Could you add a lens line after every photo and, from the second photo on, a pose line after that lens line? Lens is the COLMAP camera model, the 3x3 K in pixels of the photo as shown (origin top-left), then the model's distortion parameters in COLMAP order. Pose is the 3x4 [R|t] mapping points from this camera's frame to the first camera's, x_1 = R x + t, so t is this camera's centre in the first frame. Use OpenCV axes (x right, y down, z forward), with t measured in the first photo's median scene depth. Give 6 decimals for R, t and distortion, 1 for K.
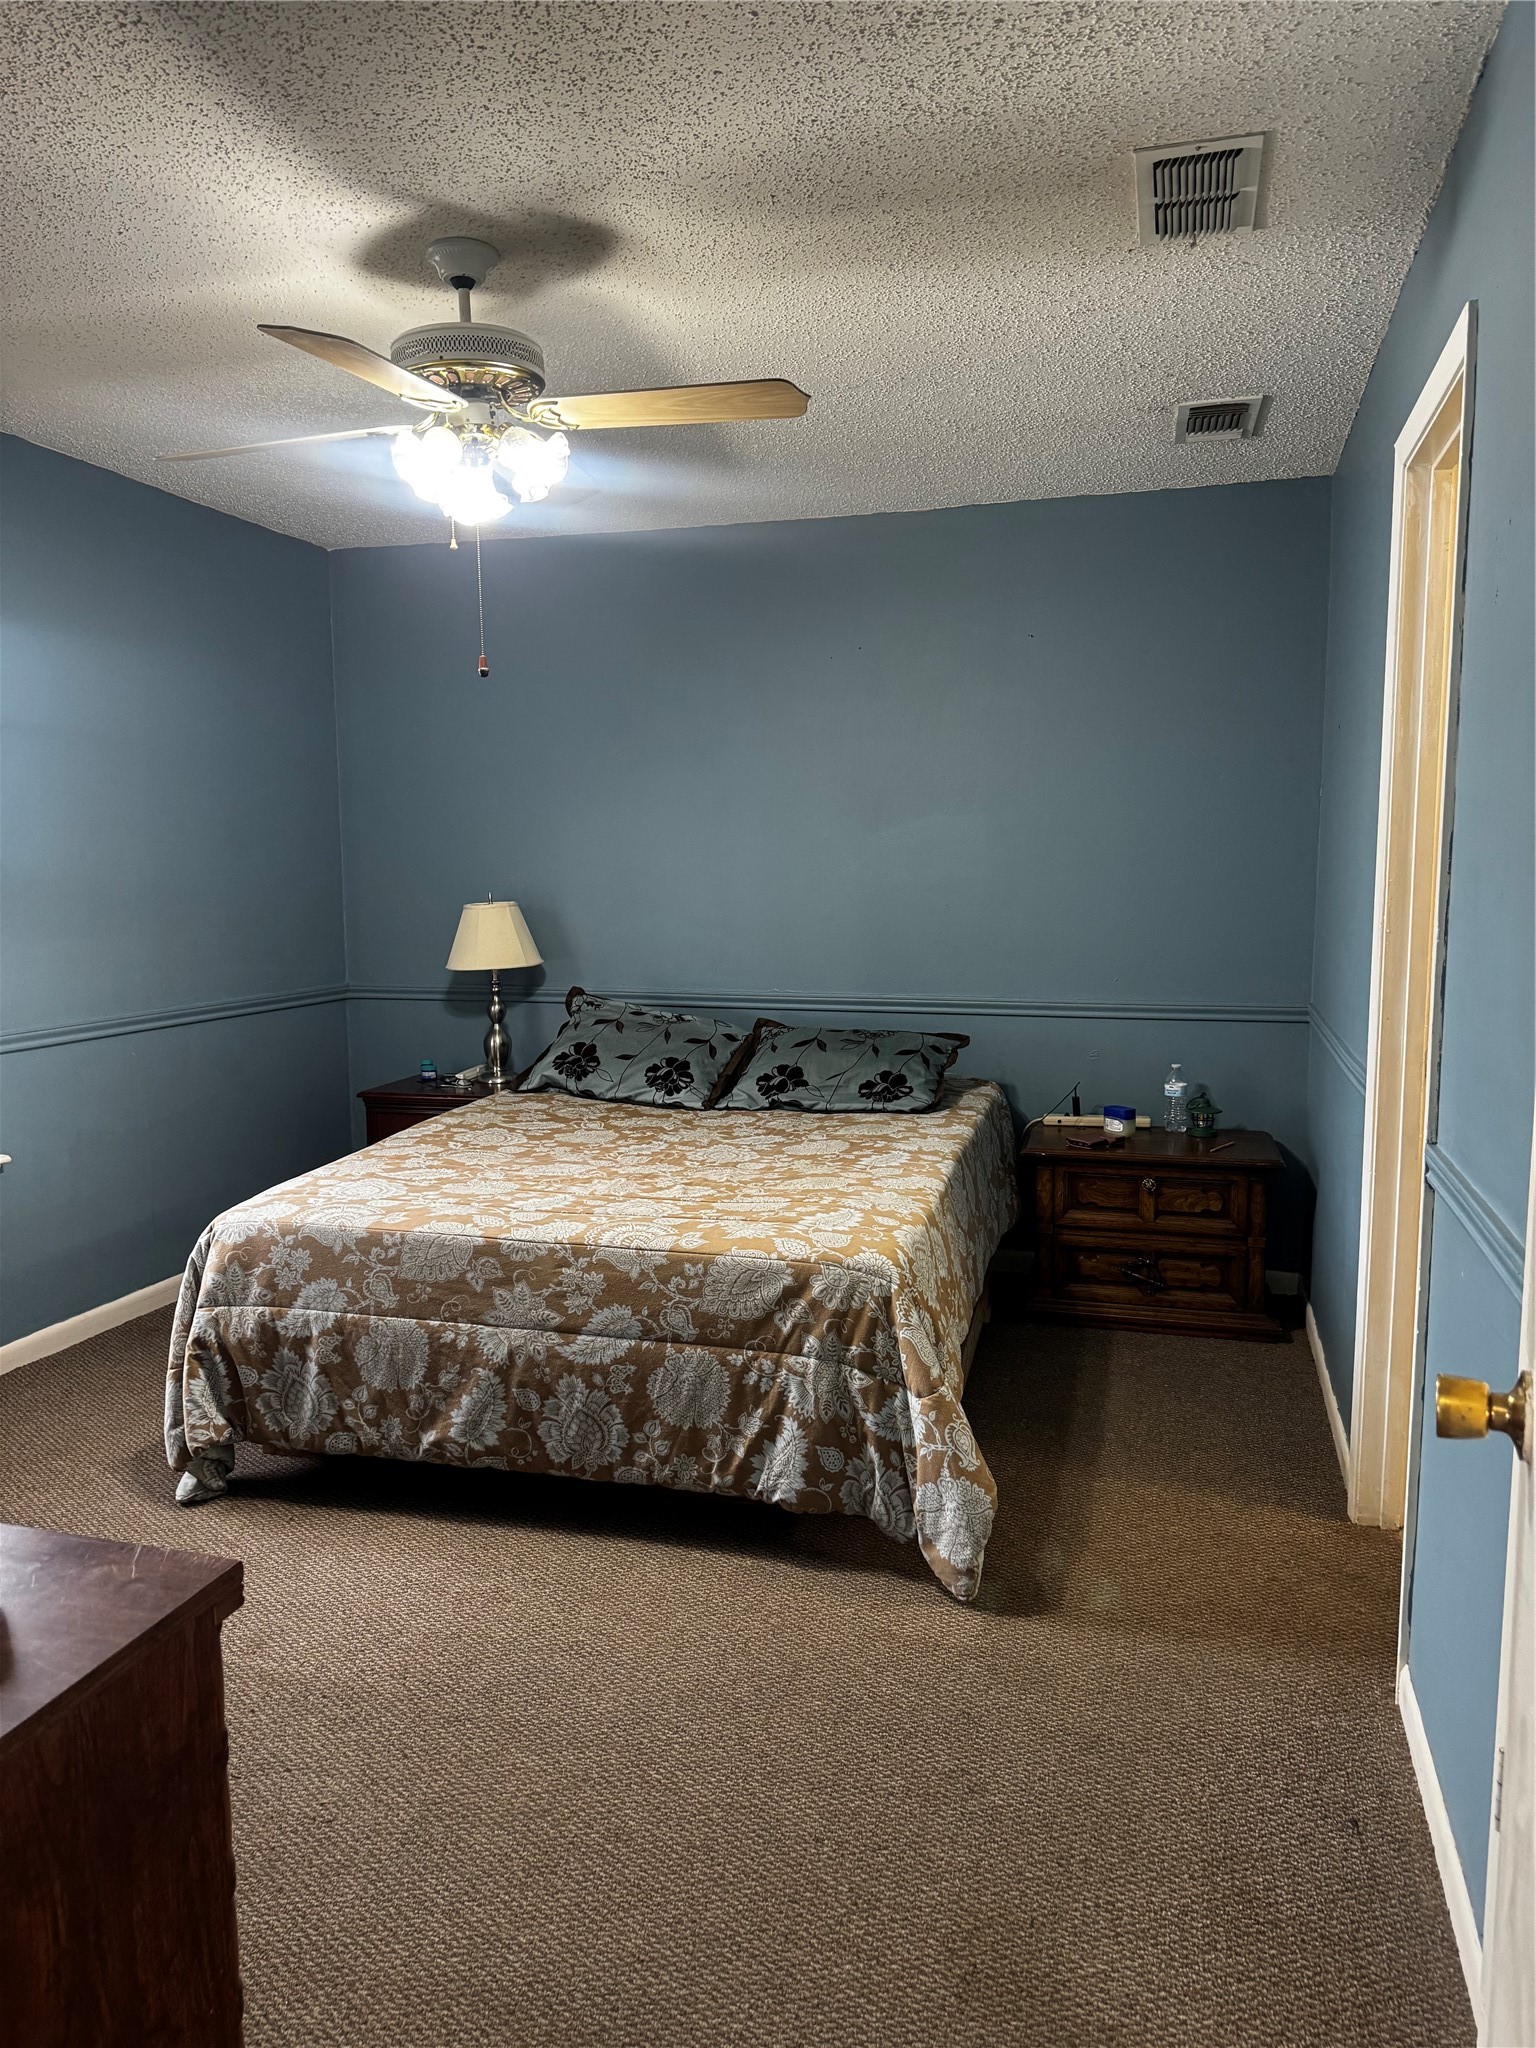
lens RADIAL K [[1445.1, 0, 765.5], [0, 1445.1, 1030.7], [0, 0, 1]] dist [0.072104, -0.085763]
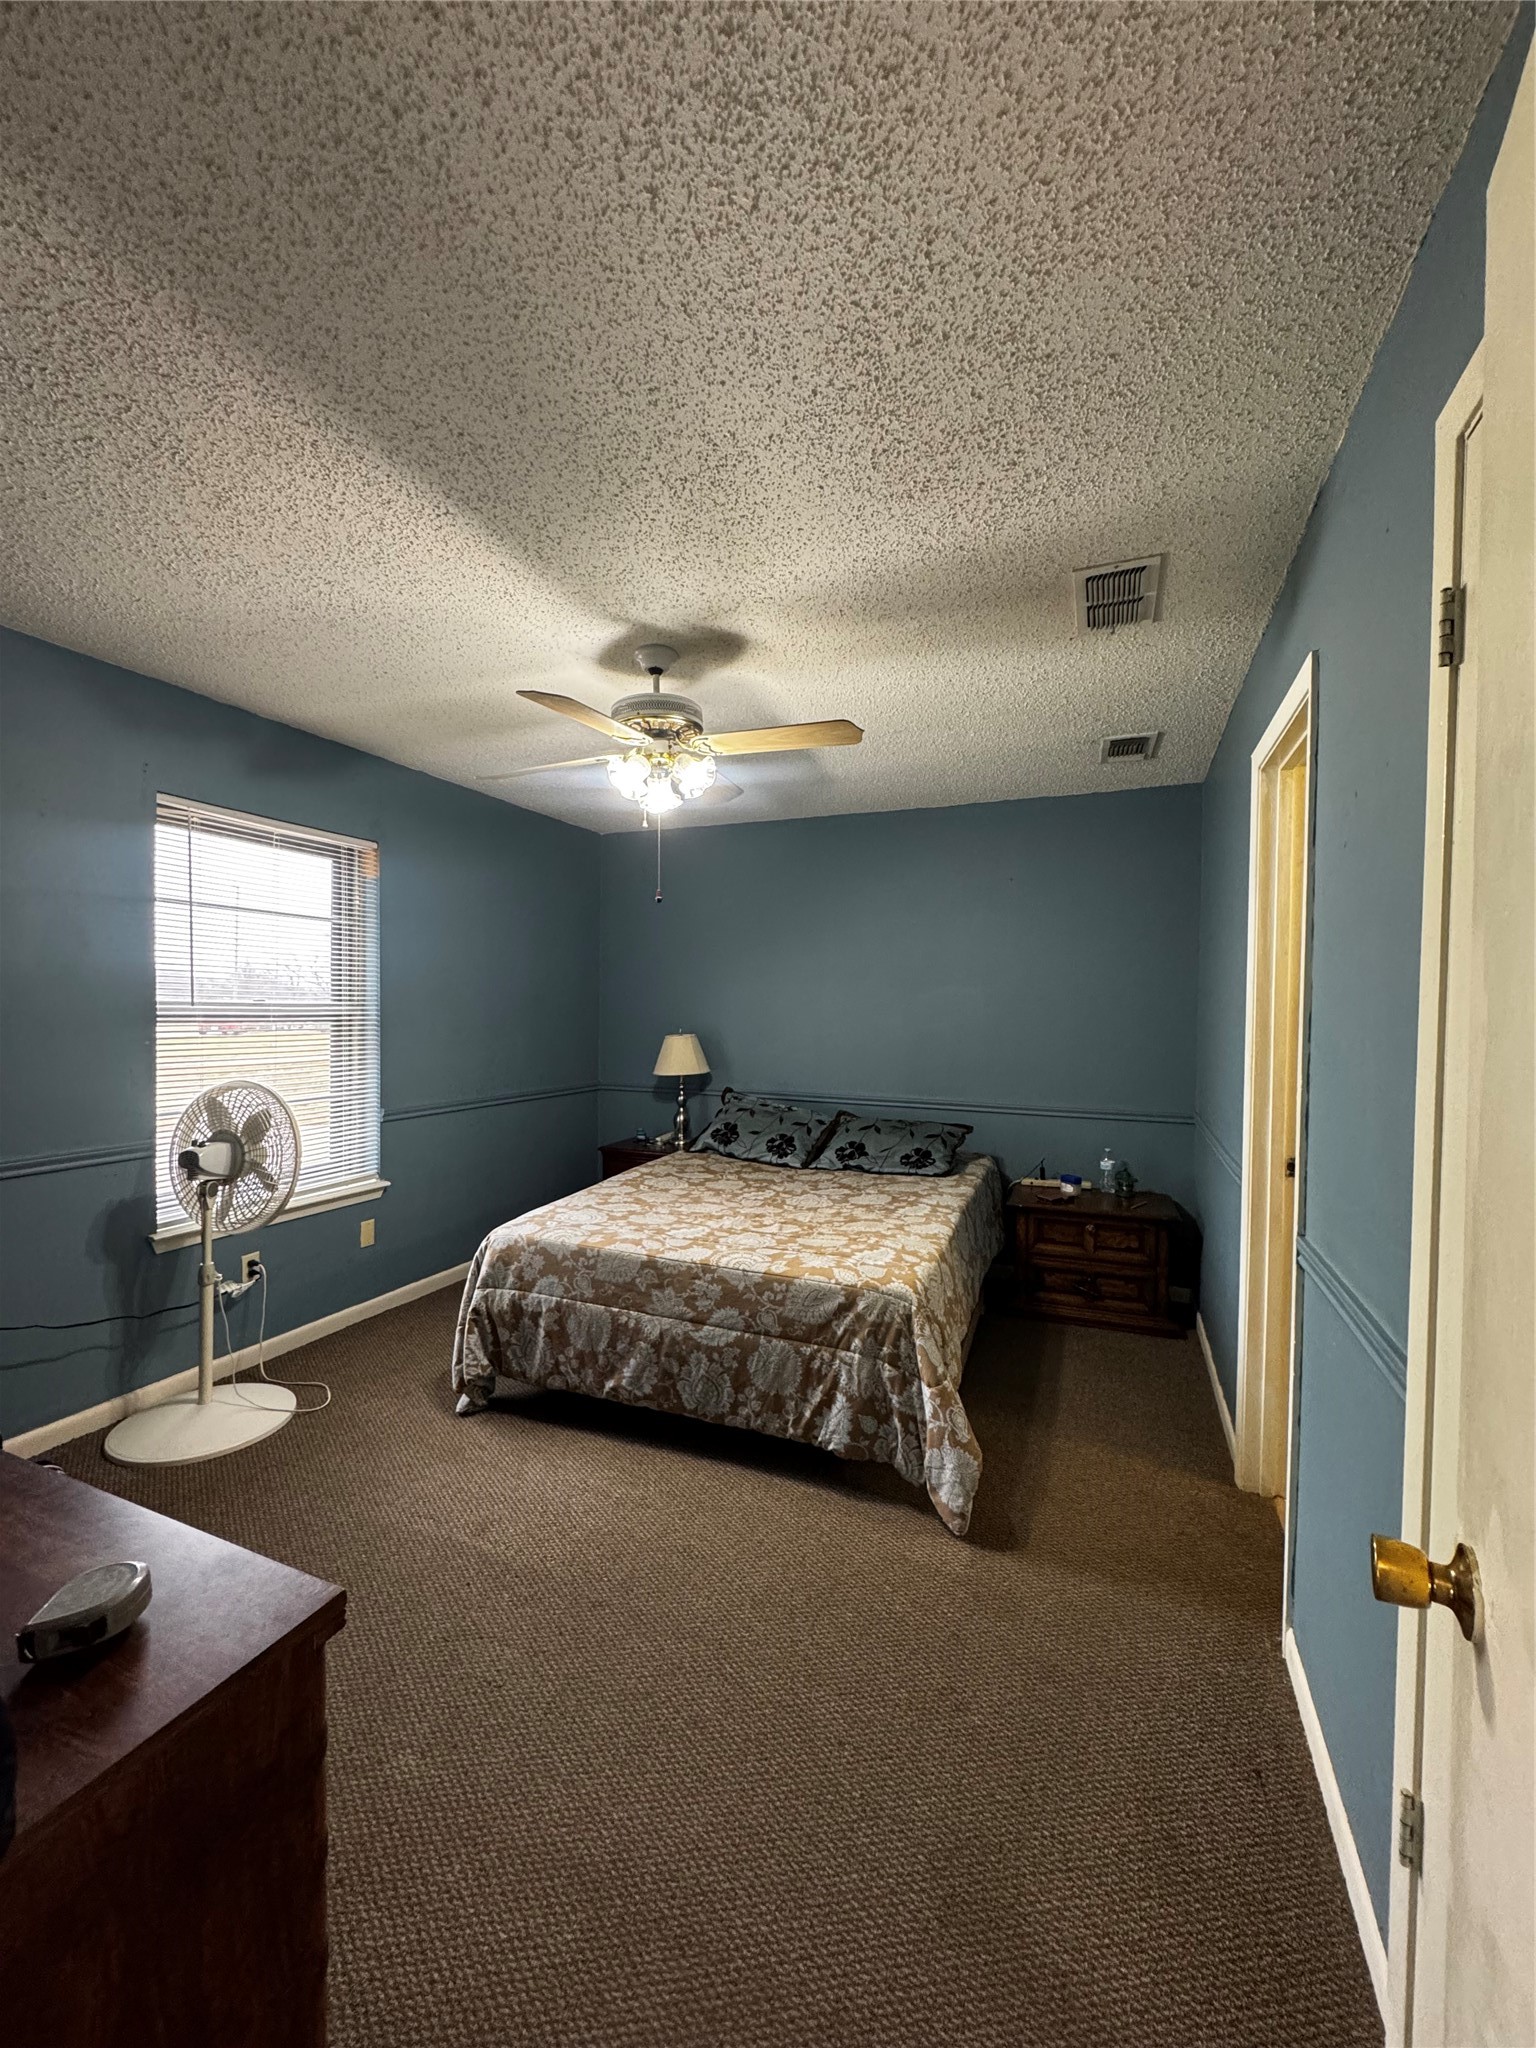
lens RADIAL K [[822.3, 0, 767.8], [0, 822.3, 1021.4], [0, 0, 1]] dist [-0.002616, 0.000678]
pose [[0.993390, 0.018079, -0.113355, 0.033995], [-0.029096, 0.994927, -0.096302, -0.030831], [0.111039, 0.098964, 0.988876, 0.137347]]
